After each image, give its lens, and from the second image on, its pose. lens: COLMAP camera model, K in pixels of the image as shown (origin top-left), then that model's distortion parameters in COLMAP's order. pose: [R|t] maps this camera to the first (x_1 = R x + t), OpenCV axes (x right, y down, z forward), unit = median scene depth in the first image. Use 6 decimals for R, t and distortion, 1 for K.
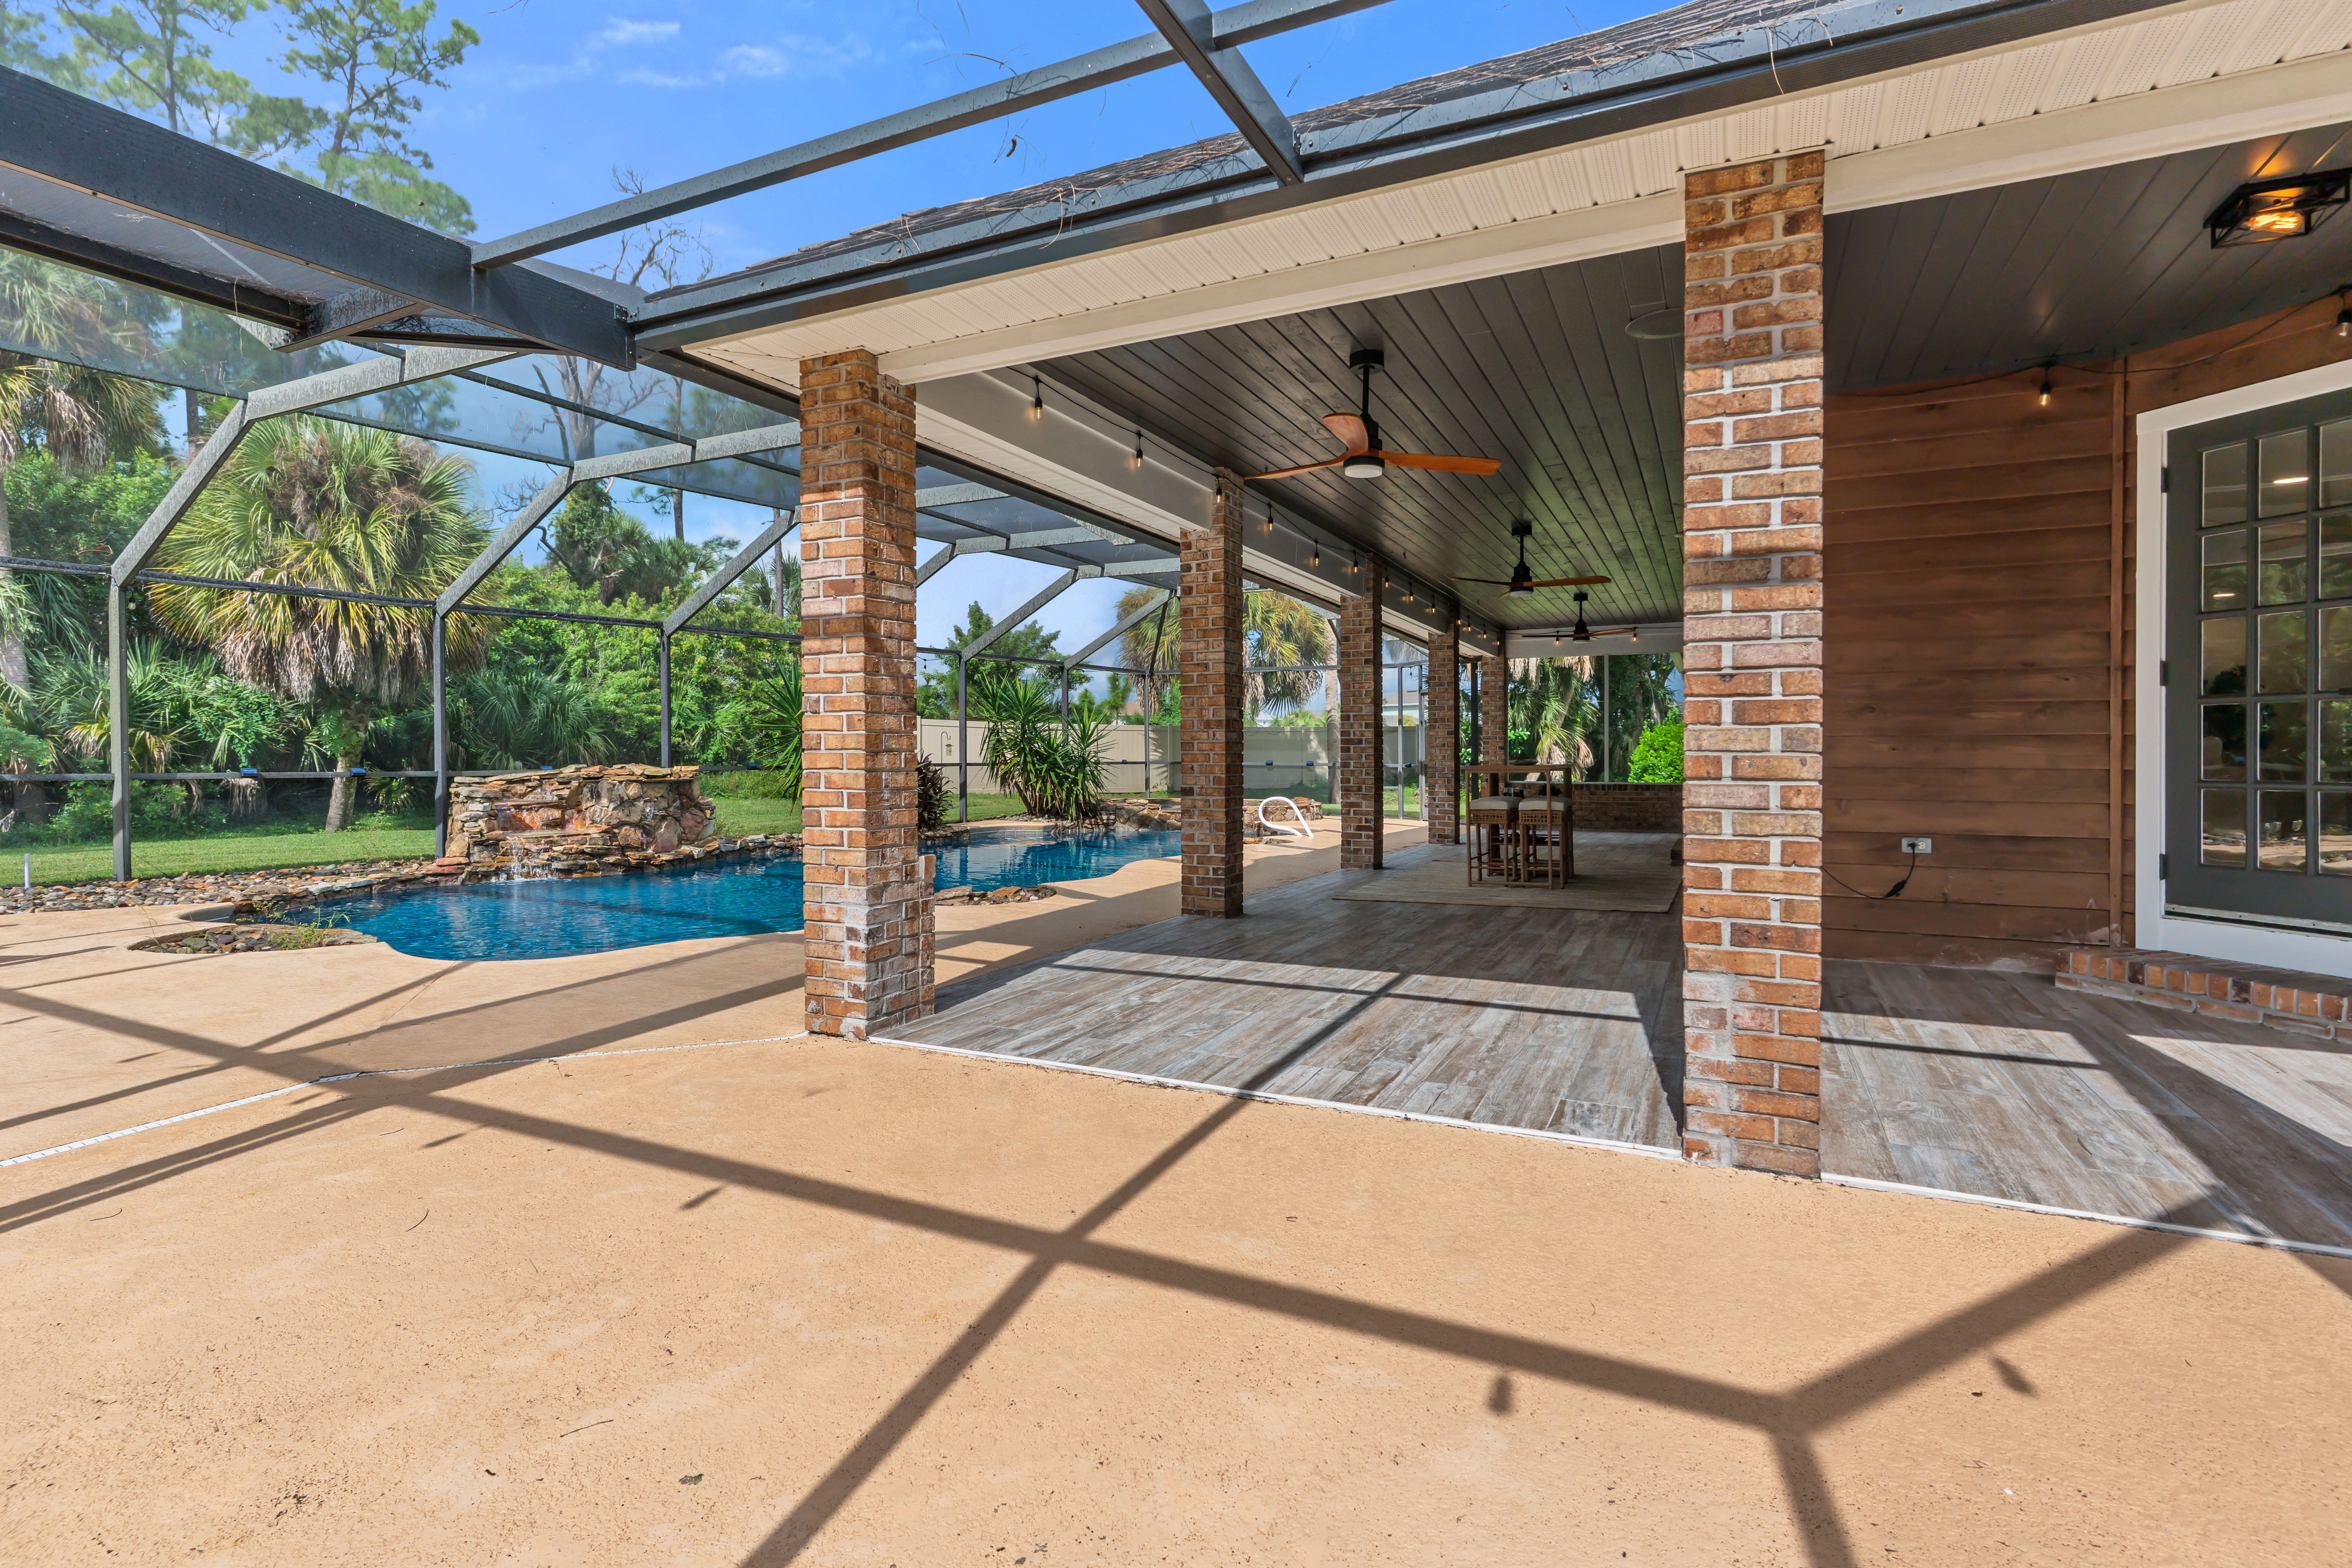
lens RADIAL K [[1142.0, 0, 1178.2], [0, 1142.0, 788.8], [0, 0, 1]] dist [0.001789, -0.000502]
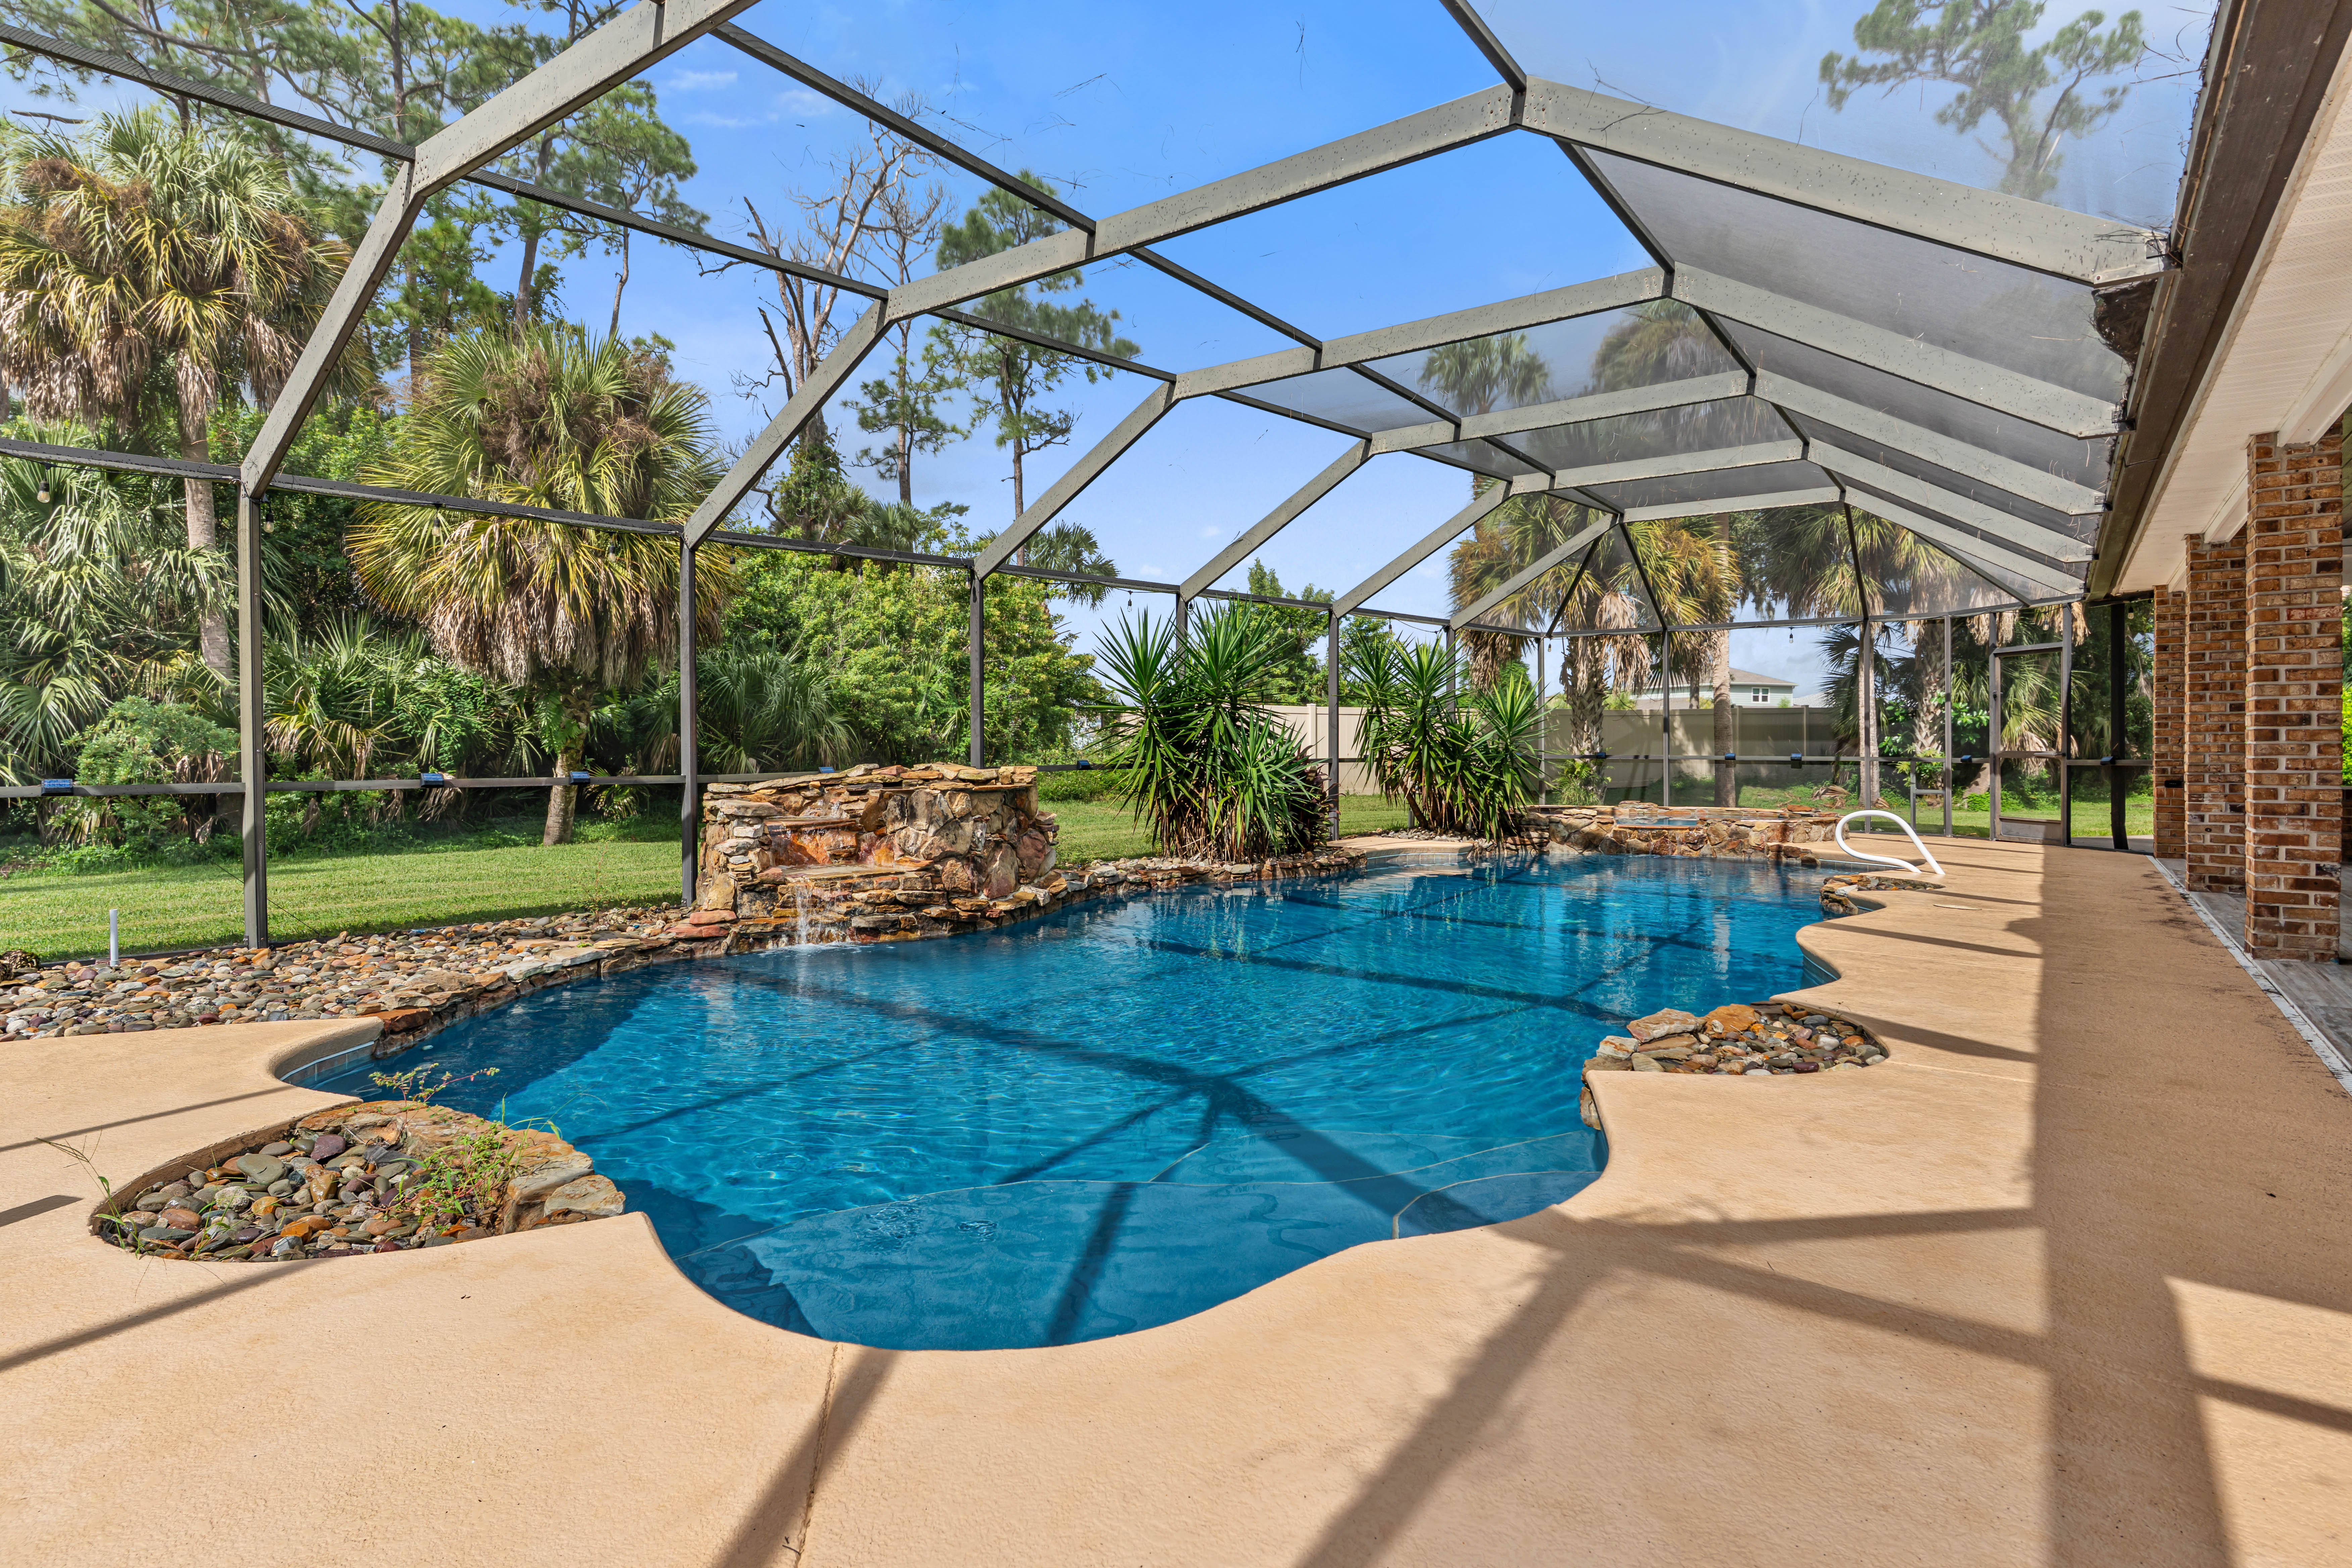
lens RADIAL K [[1226.9, 0, 1185.7], [0, 1226.9, 778.0], [0, 0, 1]] dist [-0.003473, 0.001739]
pose [[0.986910, -0.000472, -0.161271, -0.158765], [-0.000131, 0.999993, -0.003731, -0.007521], [0.161271, 0.003703, 0.986903, 0.220076]]
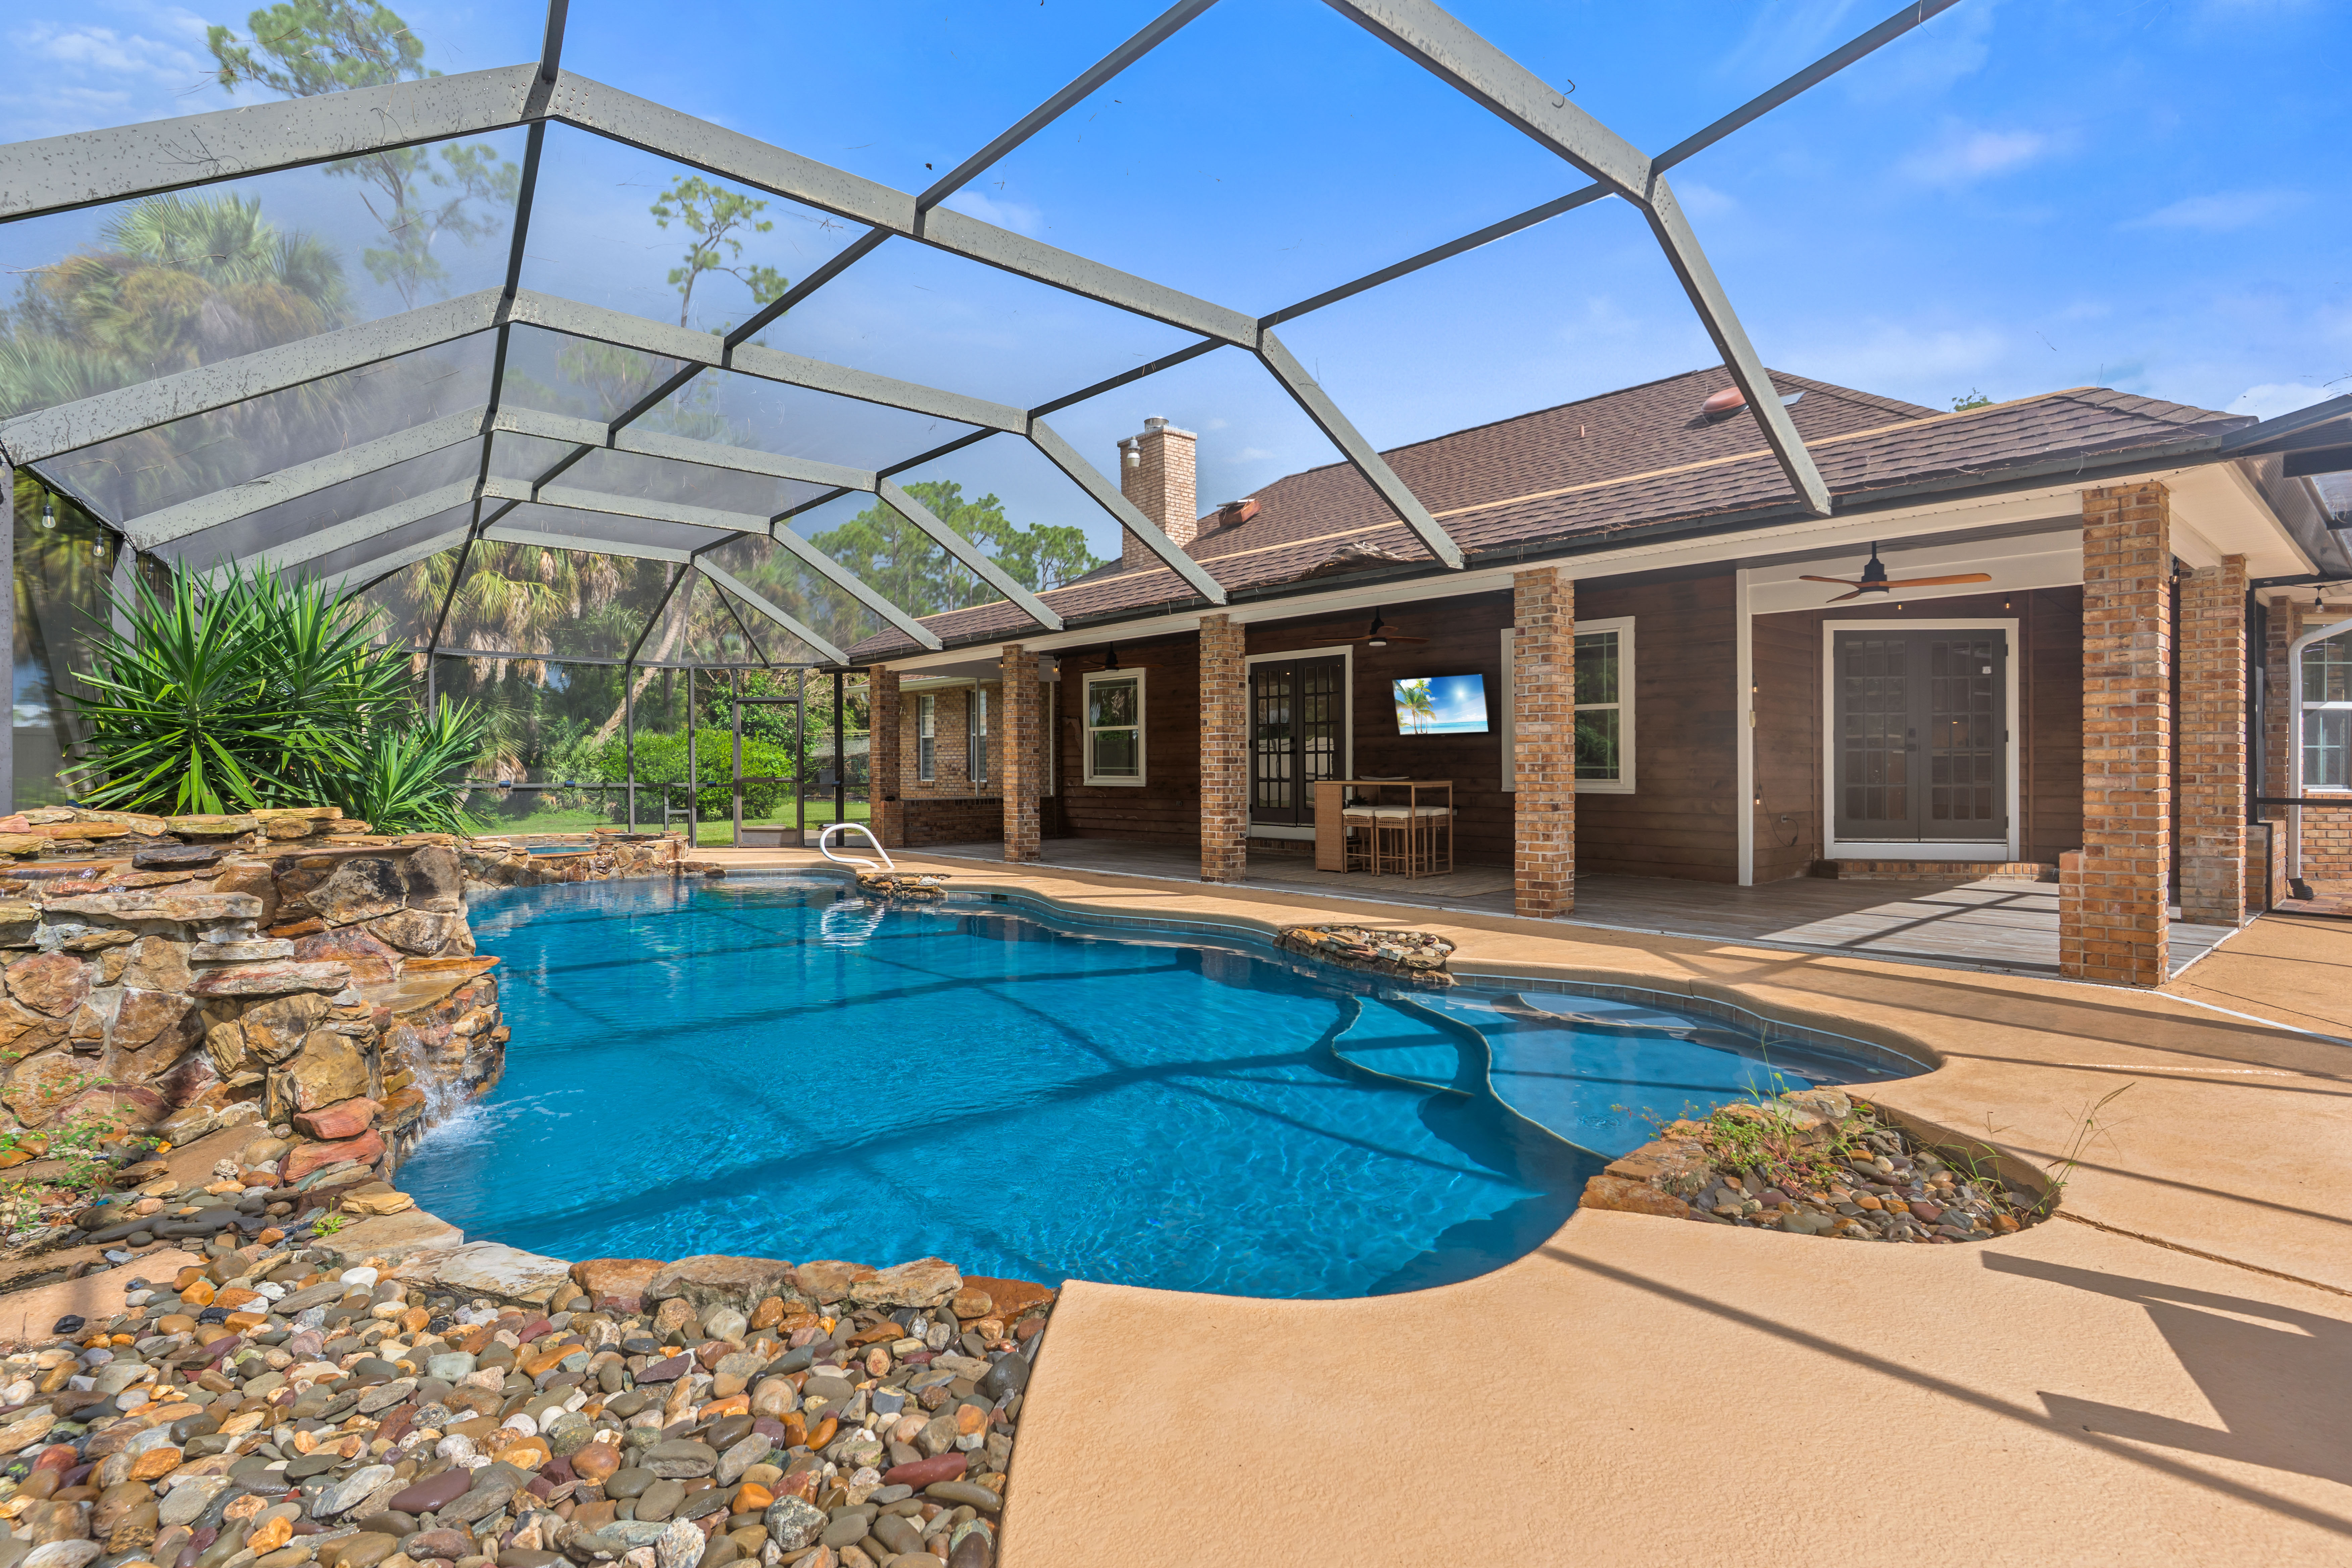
lens RADIAL K [[1144.6, 0, 1175.6], [0, 1144.6, 770.2], [0, 0, 1]] dist [0.006300, 0.000549]
pose [[0.375302, -0.001864, 0.926901, -0.513021], [0.028719, 0.999541, -0.009618, -0.014511], [-0.926458, 0.030229, 0.375183, 0.402312]]
